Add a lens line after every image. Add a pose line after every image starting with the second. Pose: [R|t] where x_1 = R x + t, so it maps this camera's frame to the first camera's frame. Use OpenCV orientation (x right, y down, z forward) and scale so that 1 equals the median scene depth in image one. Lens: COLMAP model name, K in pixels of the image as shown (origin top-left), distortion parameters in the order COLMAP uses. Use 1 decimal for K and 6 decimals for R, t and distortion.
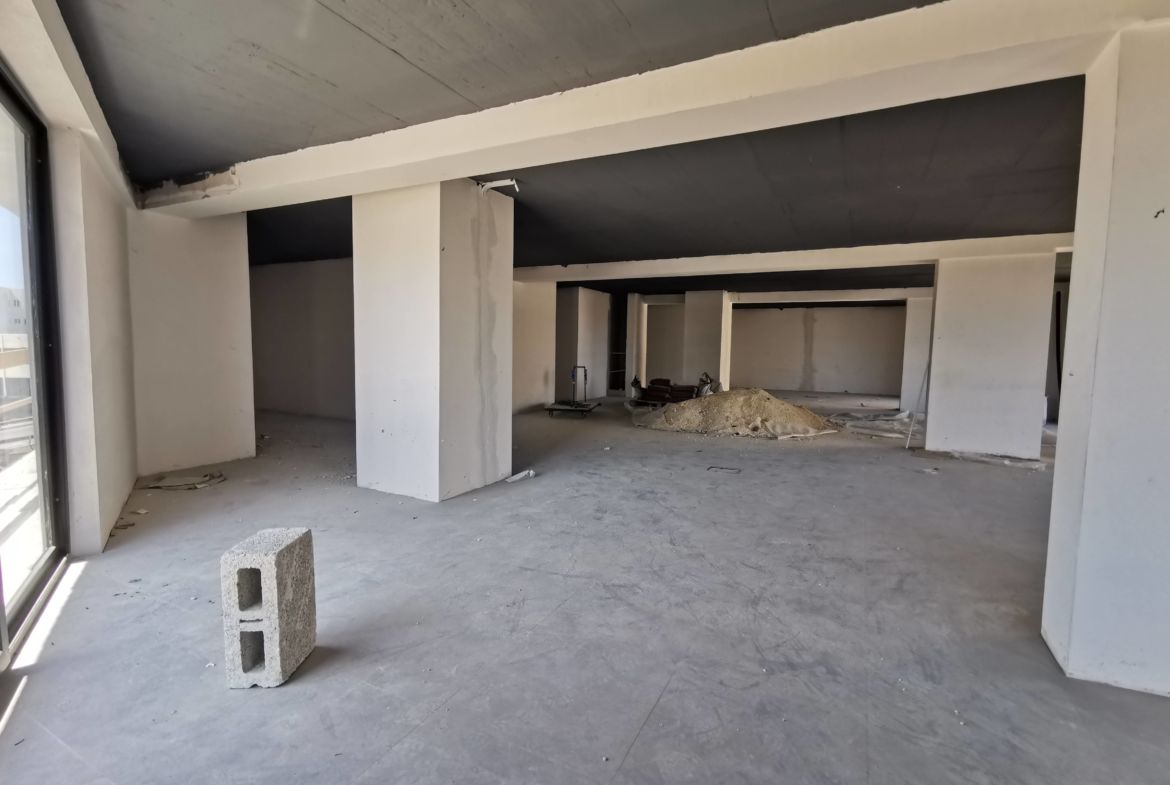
lens RADIAL K [[536.4, 0, 584.8], [0, 536.4, 390.7], [0, 0, 1]] dist [0.013412, -0.000067]
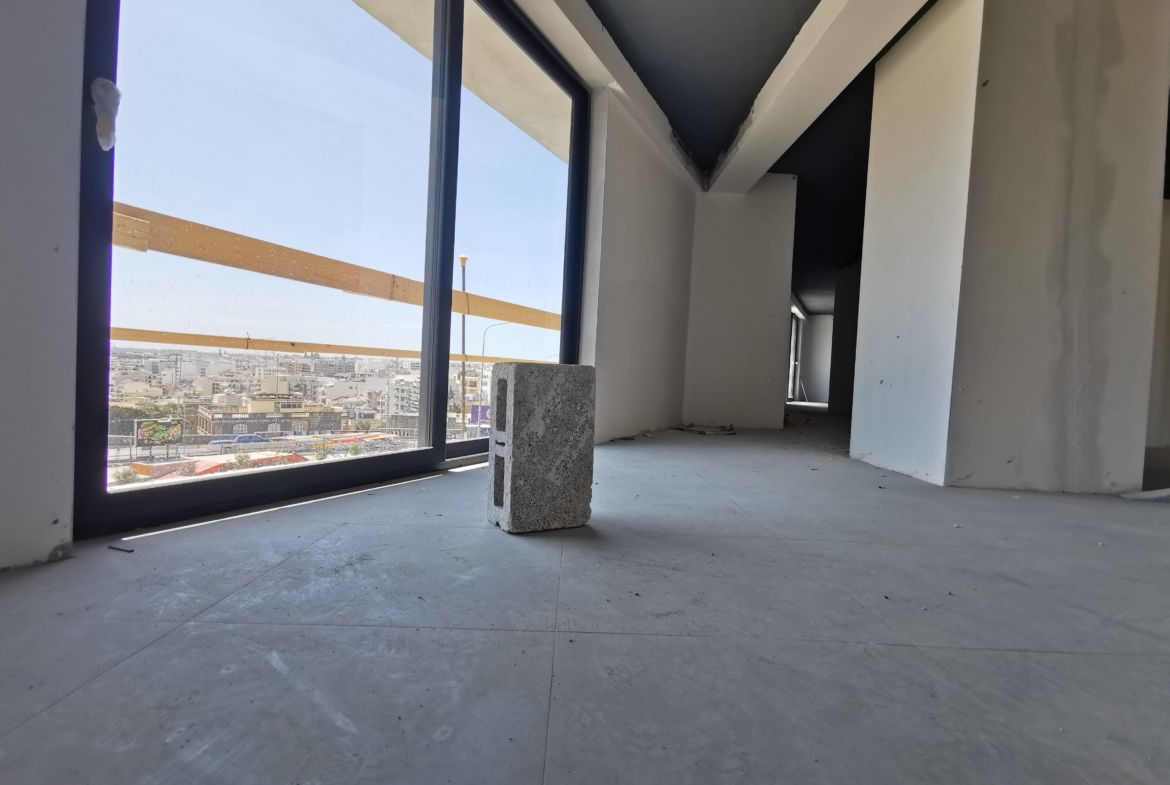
lens RADIAL K [[536.1, 0, 586.6], [0, 536.1, 389.3], [0, 0, 1]] dist [0.021640, -0.006606]
pose [[0.476832, 0.028655, -0.878527, 0.069353], [-0.108907, 0.993693, -0.026699, 0.132440], [0.872222, 0.108409, 0.476945, 0.268644]]
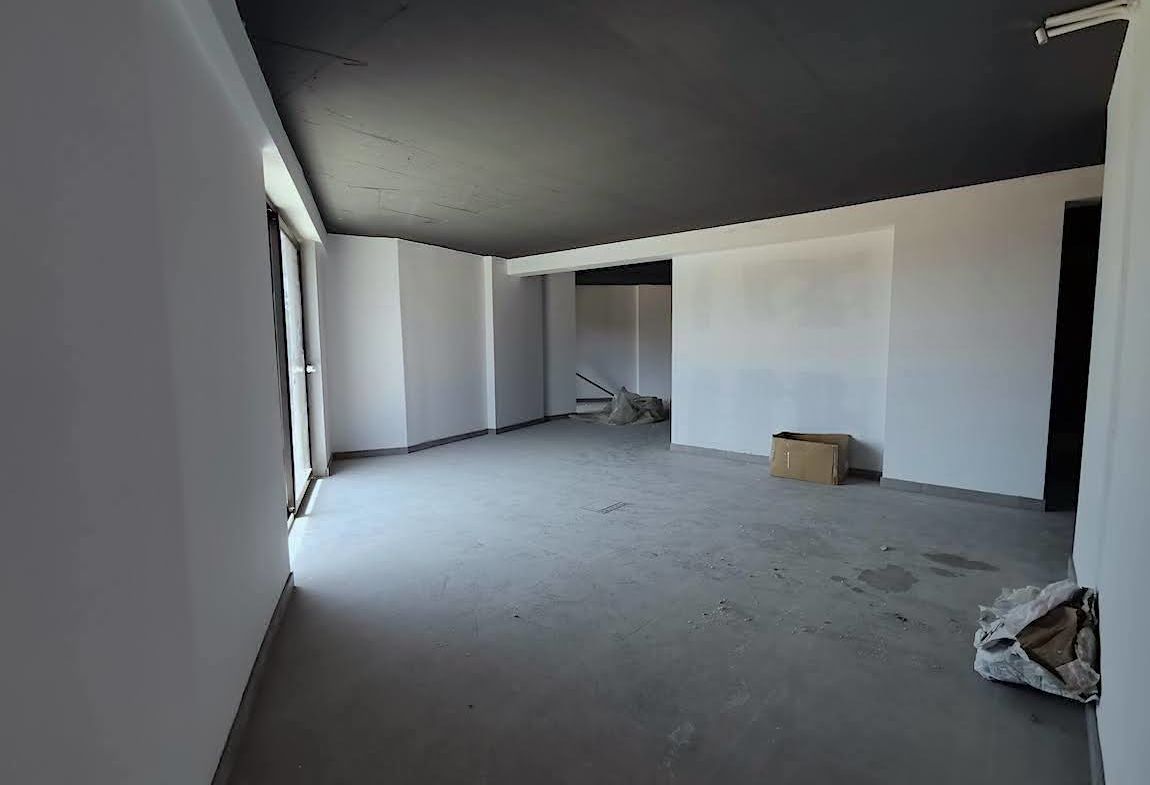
lens RADIAL K [[525.4, 0, 592.0], [0, 525.4, 393.2], [0, 0, 1]] dist [-0.003704, -0.000113]
pose [[0.976981, -0.002138, -0.213314, -1.222544], [0.004962, 0.999907, 0.012706, -0.178888], [0.213267, -0.013472, 0.976901, 1.782166]]
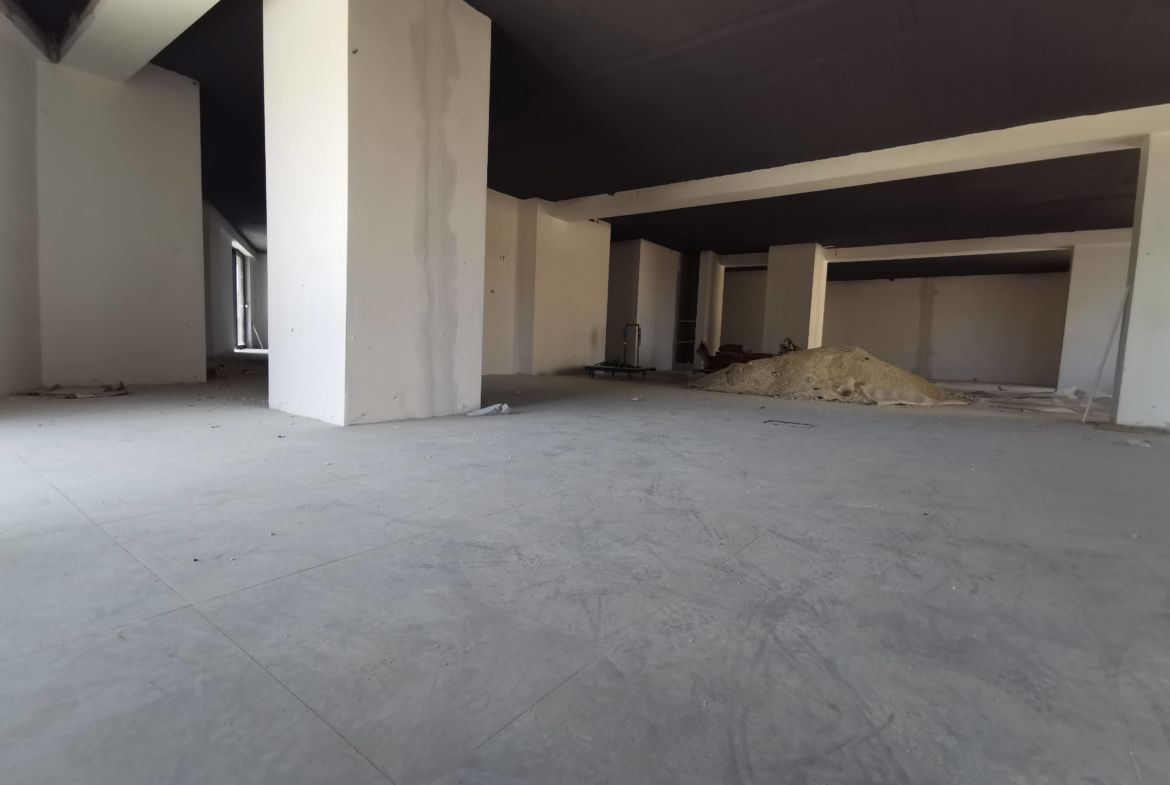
lens RADIAL K [[536.4, 0, 584.8], [0, 536.4, 390.7], [0, 0, 1]] dist [0.013412, -0.000067]
pose [[0.985833, 0.039878, -0.162918, 0.123746], [-0.039567, 0.999204, 0.005154, 0.123202], [0.162994, 0.001365, 0.986626, 0.307753]]
